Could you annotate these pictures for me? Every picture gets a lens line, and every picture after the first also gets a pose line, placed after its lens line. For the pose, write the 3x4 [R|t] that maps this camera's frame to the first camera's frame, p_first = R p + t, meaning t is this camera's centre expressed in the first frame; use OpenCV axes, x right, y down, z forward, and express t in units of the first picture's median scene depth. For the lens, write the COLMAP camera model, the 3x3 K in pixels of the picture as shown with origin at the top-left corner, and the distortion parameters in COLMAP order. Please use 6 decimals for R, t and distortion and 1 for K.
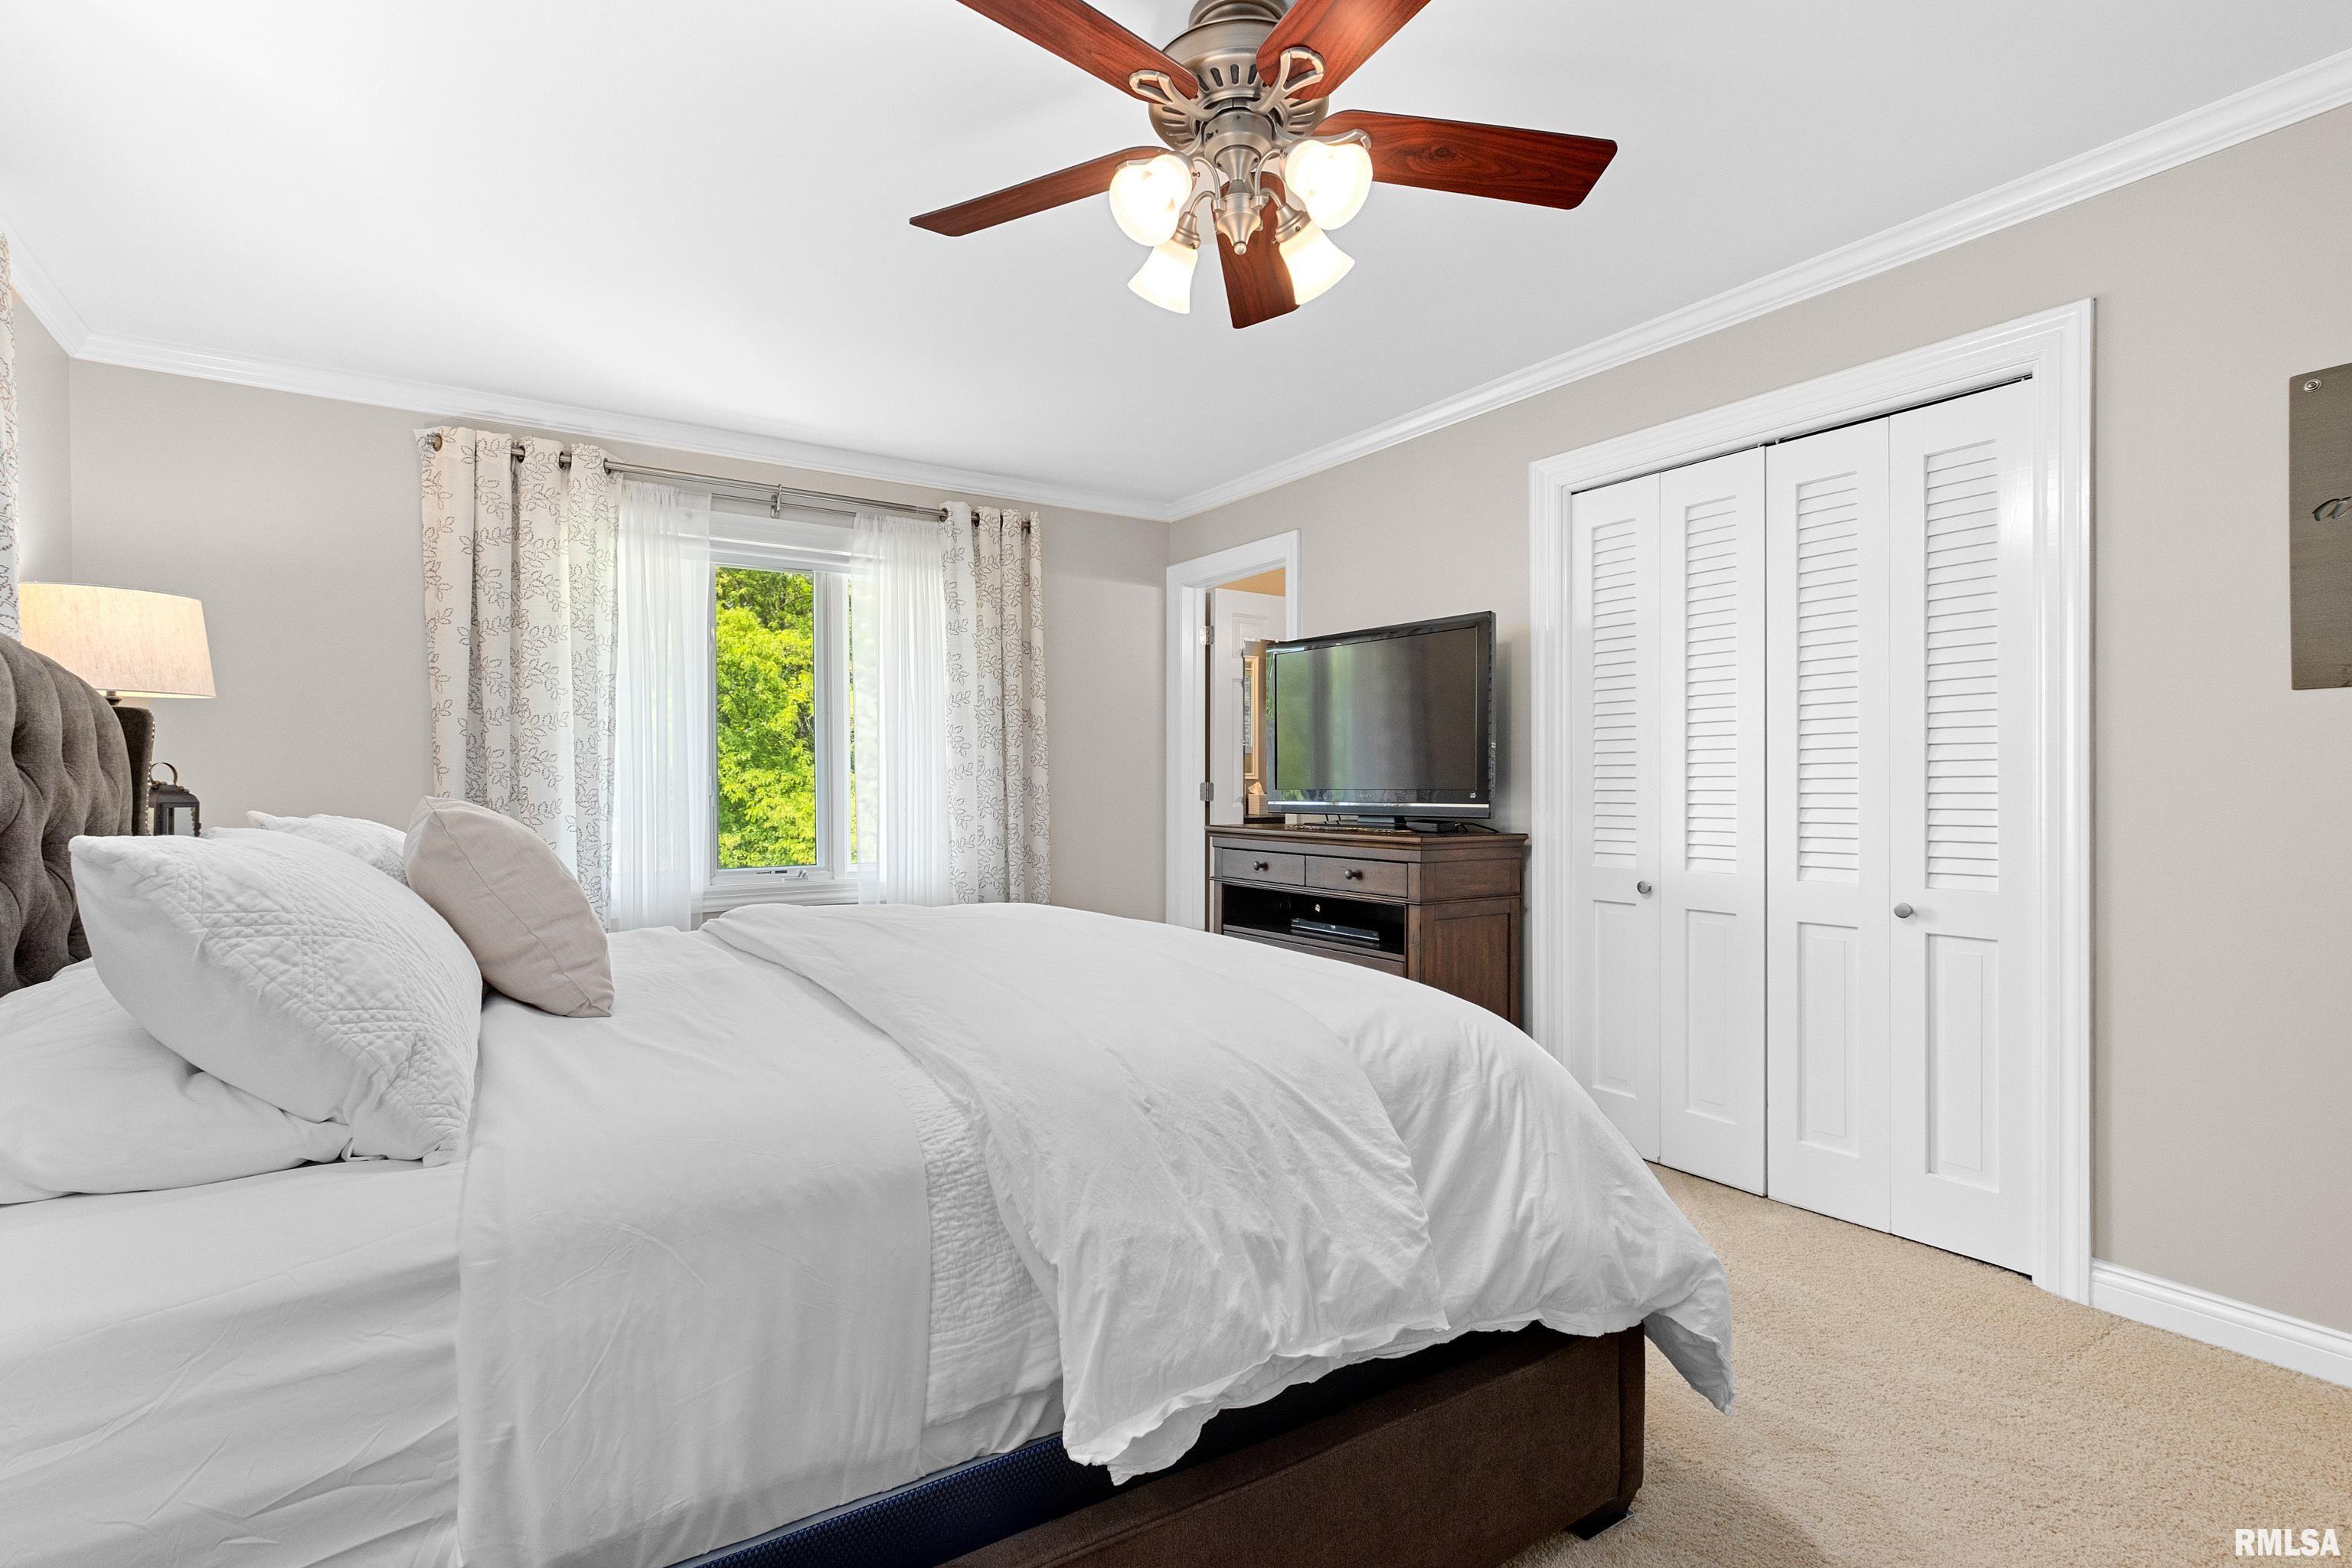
lens RADIAL K [[1099.9, 0, 1177.3], [0, 1099.9, 793.0], [0, 0, 1]] dist [0.003281, -0.000342]
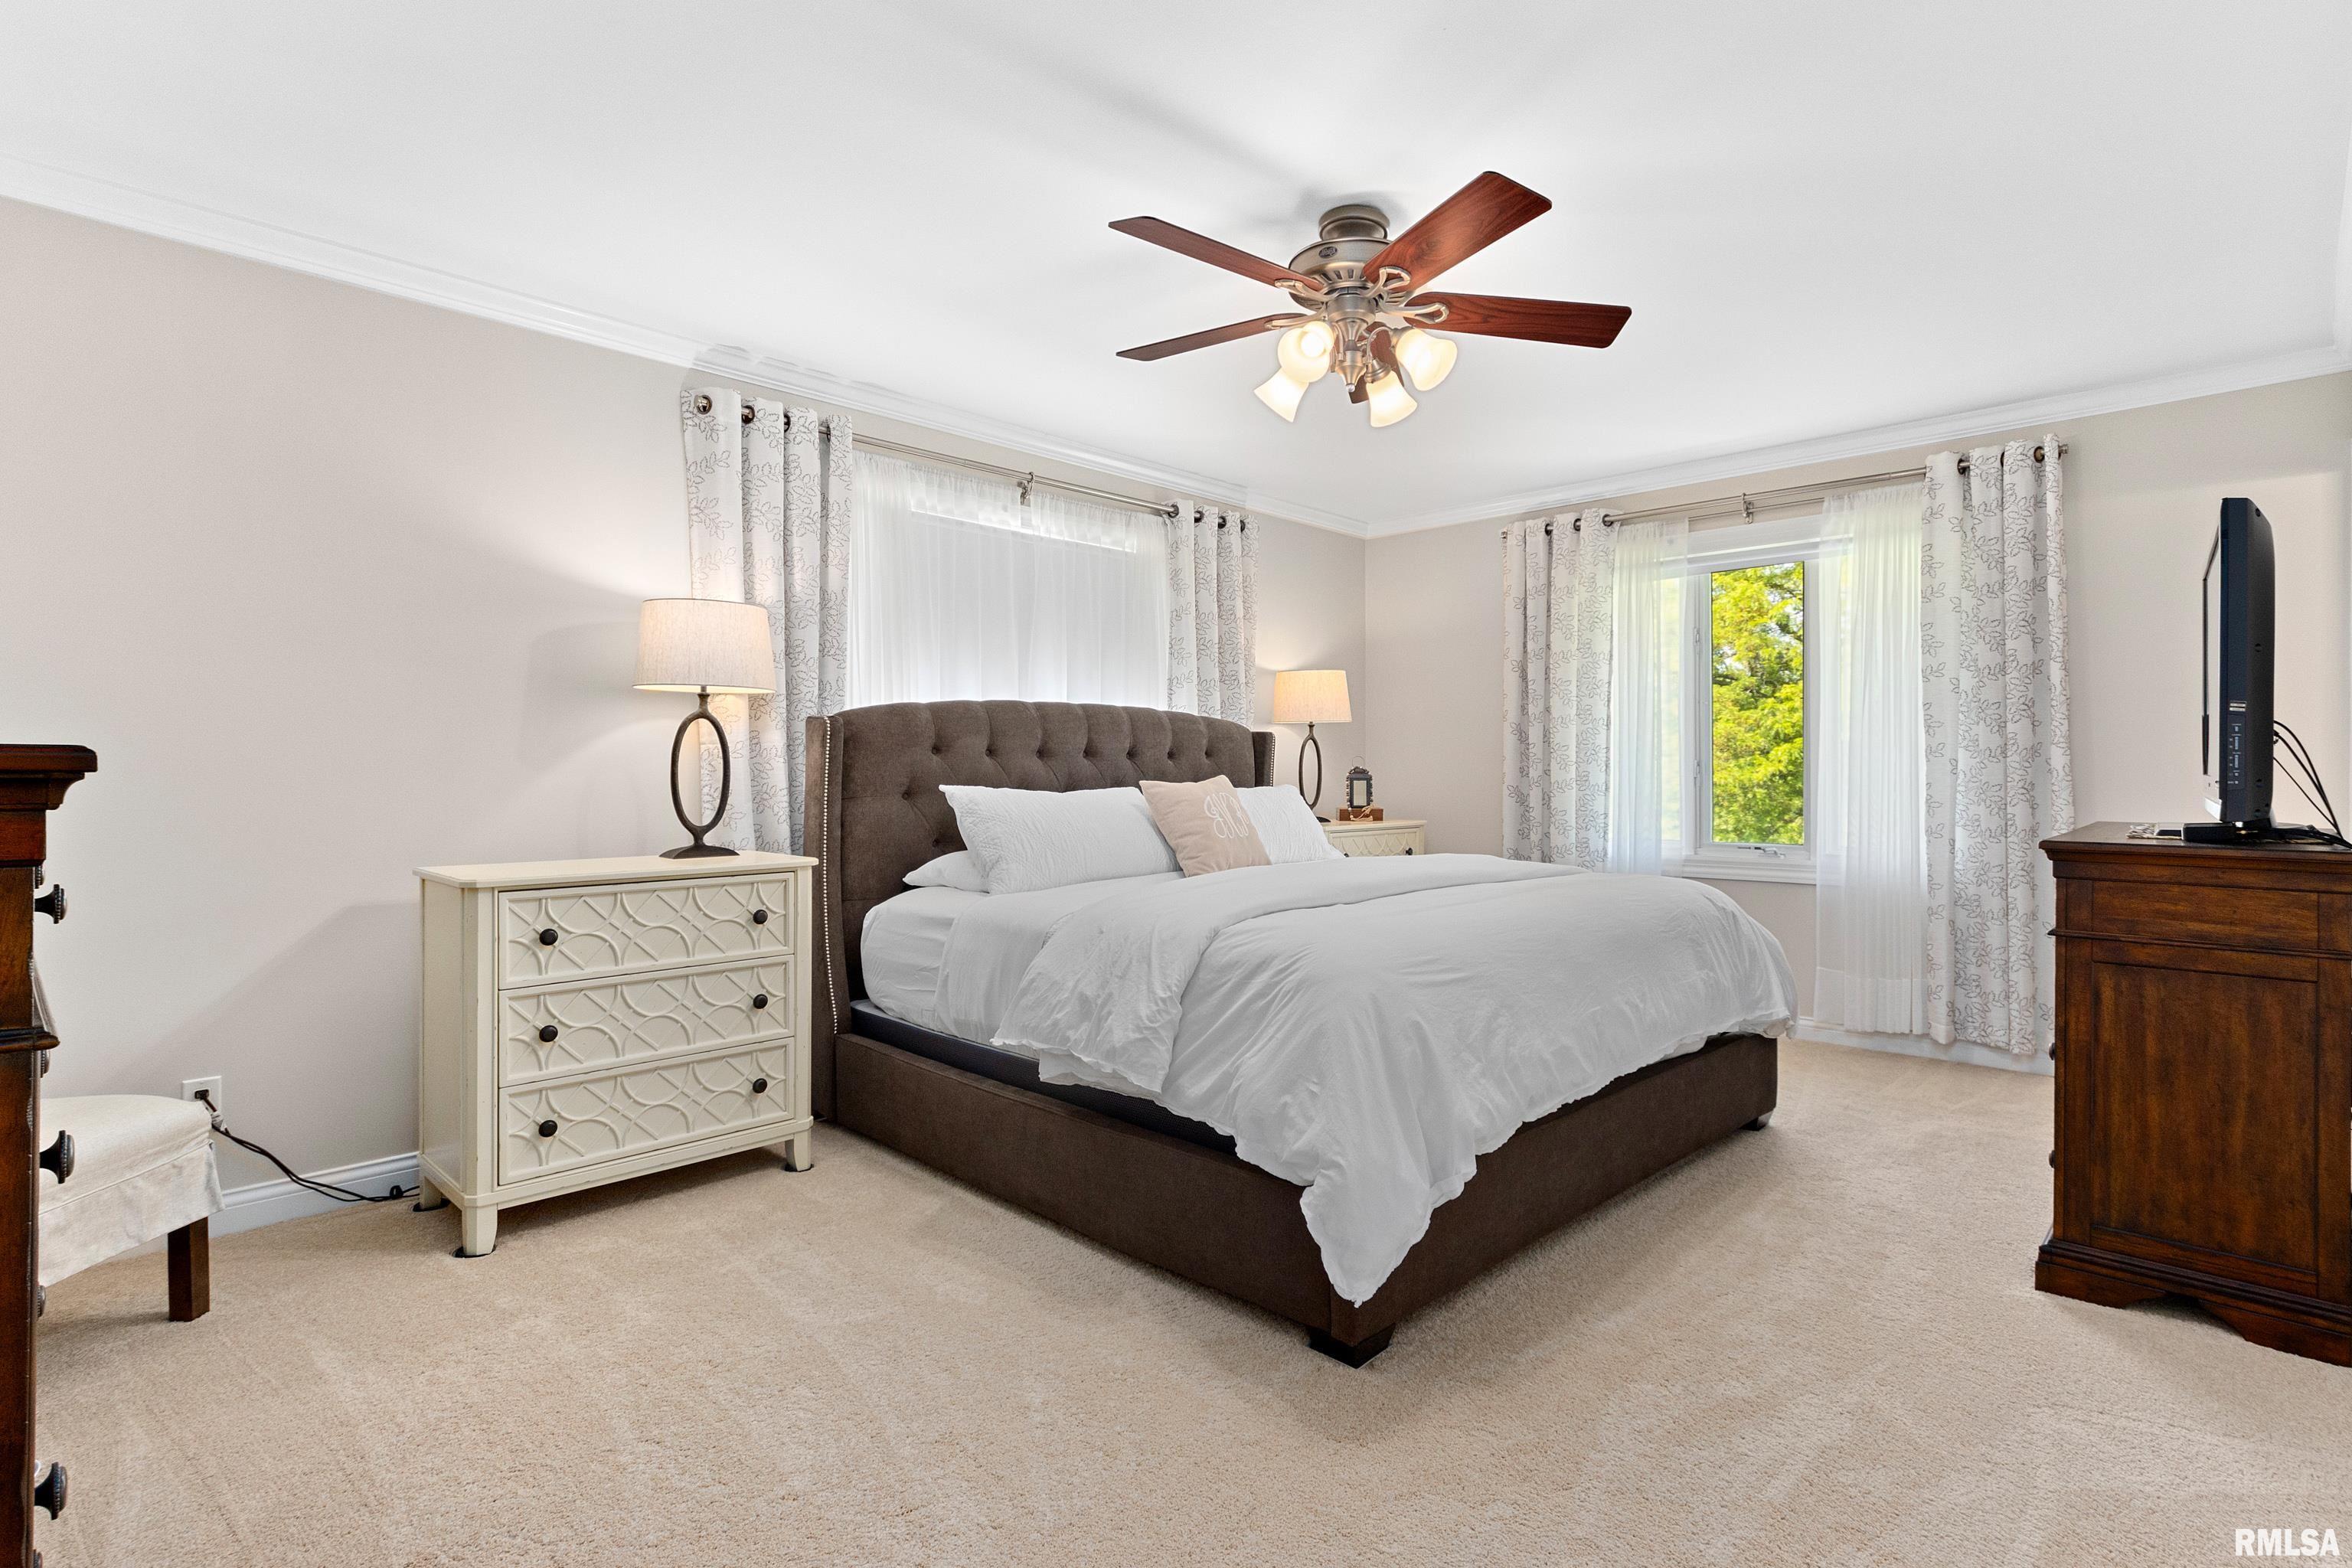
lens RADIAL K [[1099.9, 0, 1168.5], [0, 1099.9, 774.2], [0, 0, 1]] dist [0.003281, -0.000342]
pose [[0.233392, 0.004953, -0.972370, 0.619596], [-0.004397, 0.999982, 0.004038, -0.003054], [0.972373, 0.003333, 0.233409, 0.205039]]
